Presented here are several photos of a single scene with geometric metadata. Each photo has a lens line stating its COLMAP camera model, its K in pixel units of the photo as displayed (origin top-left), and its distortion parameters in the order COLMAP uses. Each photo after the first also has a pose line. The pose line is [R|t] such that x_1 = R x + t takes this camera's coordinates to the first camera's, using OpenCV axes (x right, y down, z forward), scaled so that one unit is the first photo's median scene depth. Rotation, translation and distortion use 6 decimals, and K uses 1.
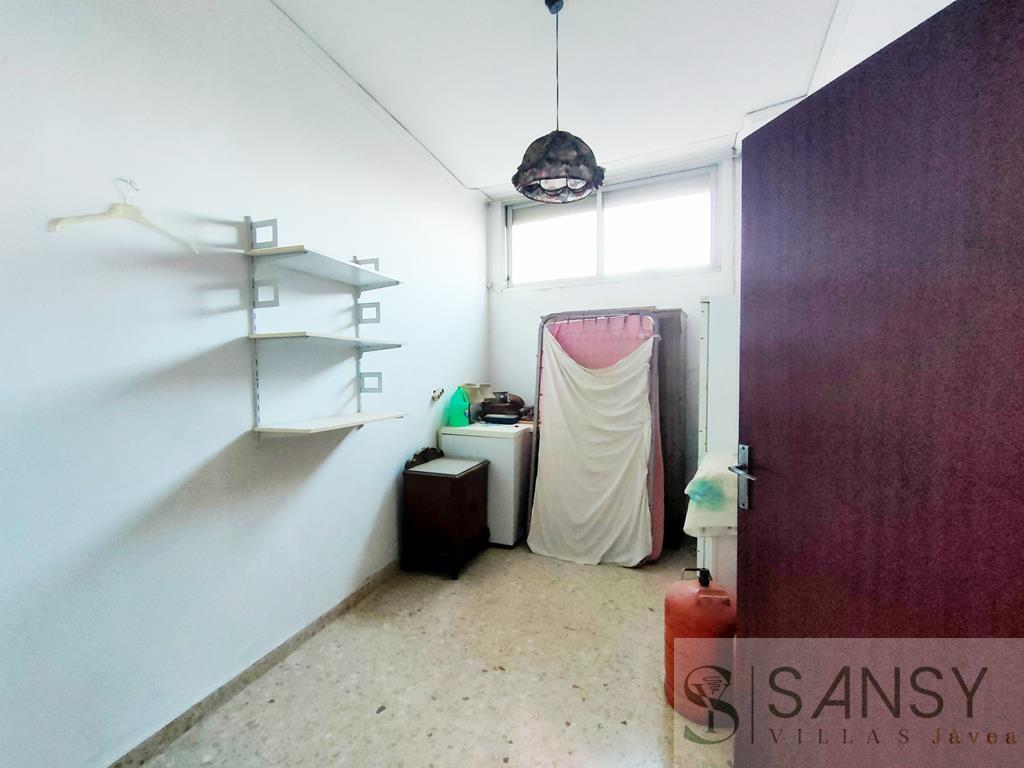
lens RADIAL K [[487.6, 0, 512.0], [0, 487.6, 384.0], [0, 0, 1]] dist [0.002965, 0.000850]
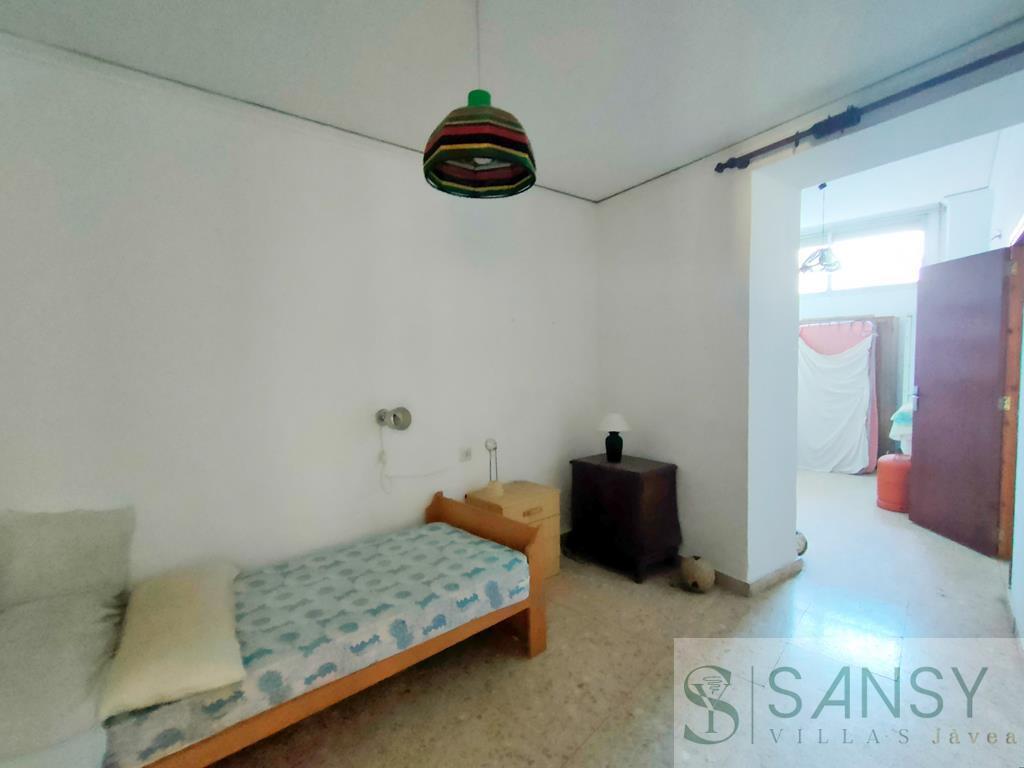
lens RADIAL K [[487.6, 0, 512.0], [0, 487.6, 384.0], [0, 0, 1]] dist [0.002965, 0.000850]
pose [[0.941403, 0.008983, -0.337165, -0.285383], [0.001354, 0.999537, 0.030411, 0.014948], [0.337282, -0.029086, 0.940954, -0.926287]]
